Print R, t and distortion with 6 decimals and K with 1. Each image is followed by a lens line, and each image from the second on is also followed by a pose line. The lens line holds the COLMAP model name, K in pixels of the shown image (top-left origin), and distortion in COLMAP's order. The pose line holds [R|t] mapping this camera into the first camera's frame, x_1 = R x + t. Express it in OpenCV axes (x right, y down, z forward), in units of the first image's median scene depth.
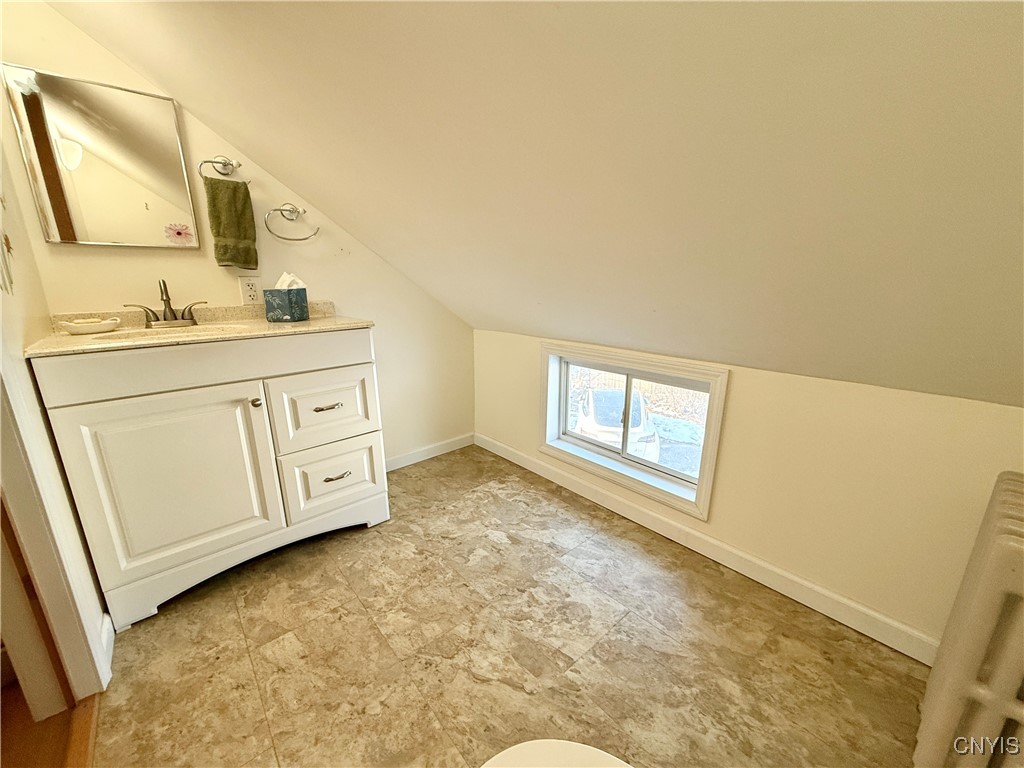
lens RADIAL K [[403.0, 0, 507.9], [0, 403.0, 385.5], [0, 0, 1]] dist [0.000304, -0.000218]
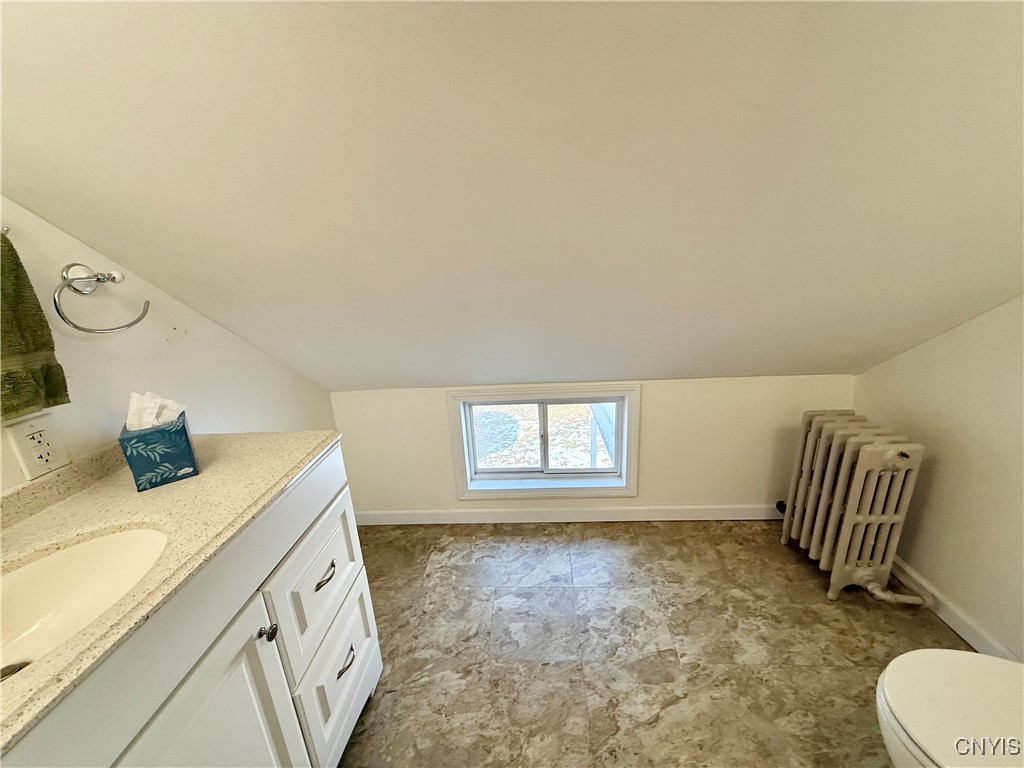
lens RADIAL K [[403.0, 0, 507.5], [0, 403.0, 385.4], [0, 0, 1]] dist [0.000304, -0.000218]
pose [[0.700807, -0.237680, 0.672590, -0.674637], [0.232819, 0.967438, 0.099288, -0.273277], [-0.674289, 0.087011, 0.733324, 0.303929]]
